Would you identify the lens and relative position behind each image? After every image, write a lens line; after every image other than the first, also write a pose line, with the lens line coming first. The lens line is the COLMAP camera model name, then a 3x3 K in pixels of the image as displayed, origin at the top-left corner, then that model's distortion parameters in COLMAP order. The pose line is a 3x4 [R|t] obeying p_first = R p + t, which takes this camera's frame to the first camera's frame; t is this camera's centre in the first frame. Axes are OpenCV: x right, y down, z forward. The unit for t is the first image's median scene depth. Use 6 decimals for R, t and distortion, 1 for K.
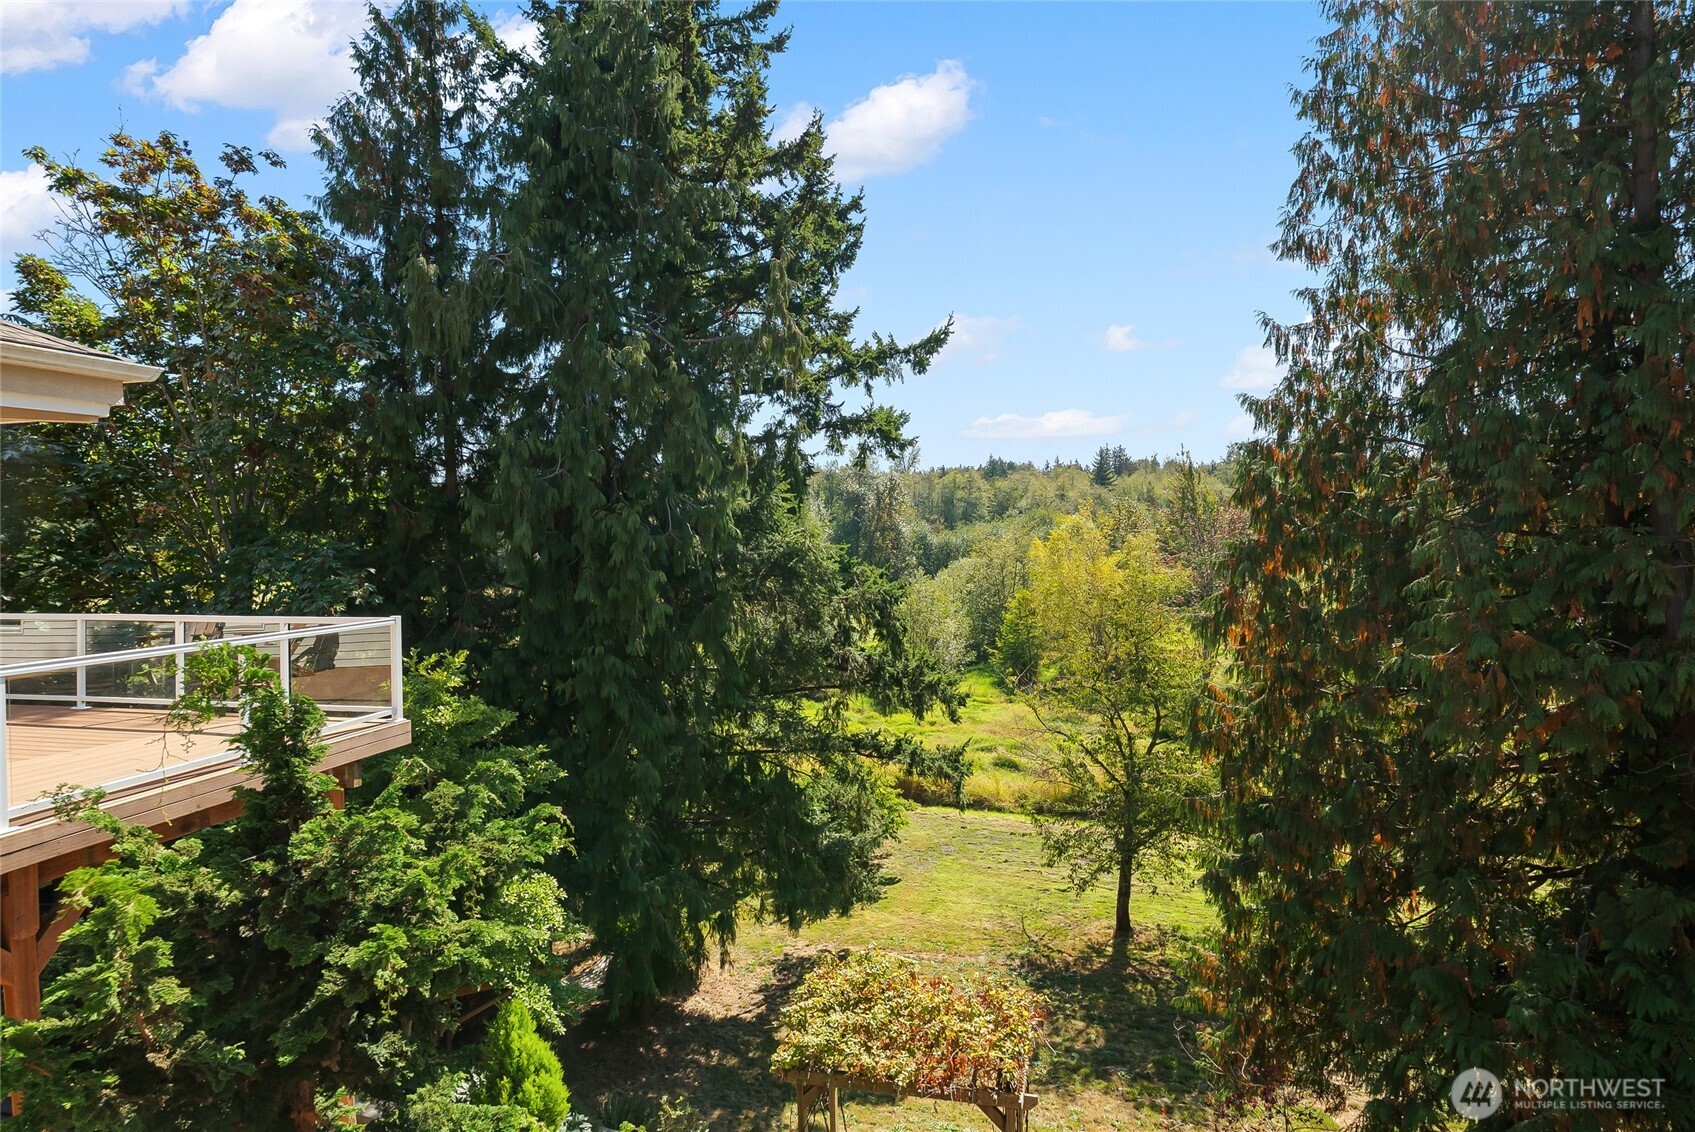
lens RADIAL K [[948.7, 0, 843.4], [0, 948.7, 568.5], [0, 0, 1]] dist [-0.007442, -0.002266]
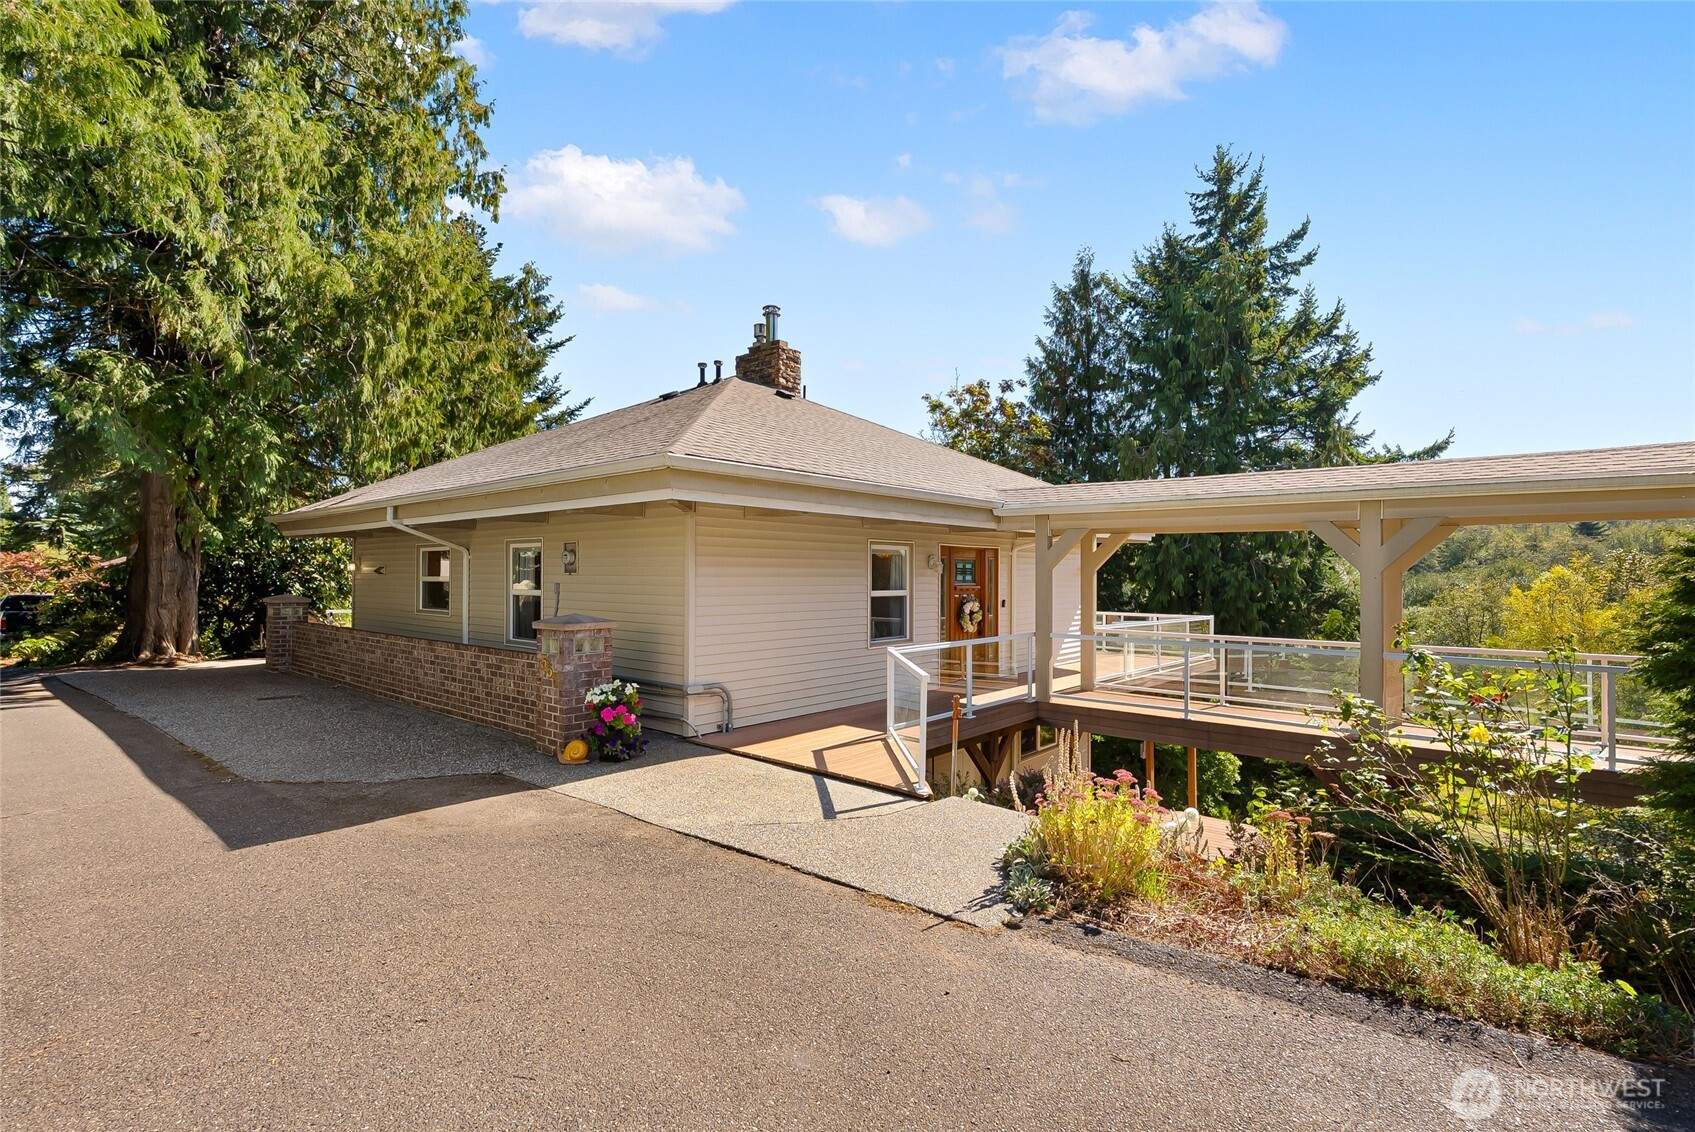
lens RADIAL K [[778.6, 0, 842.7], [0, 778.6, 562.8], [0, 0, 1]] dist [-0.002051, -0.001784]
pose [[0.877610, 0.007035, -0.479324, -0.123015], [-0.033756, 0.998317, -0.047153, 0.015983], [0.478186, 0.057562, 0.876370, -0.427398]]
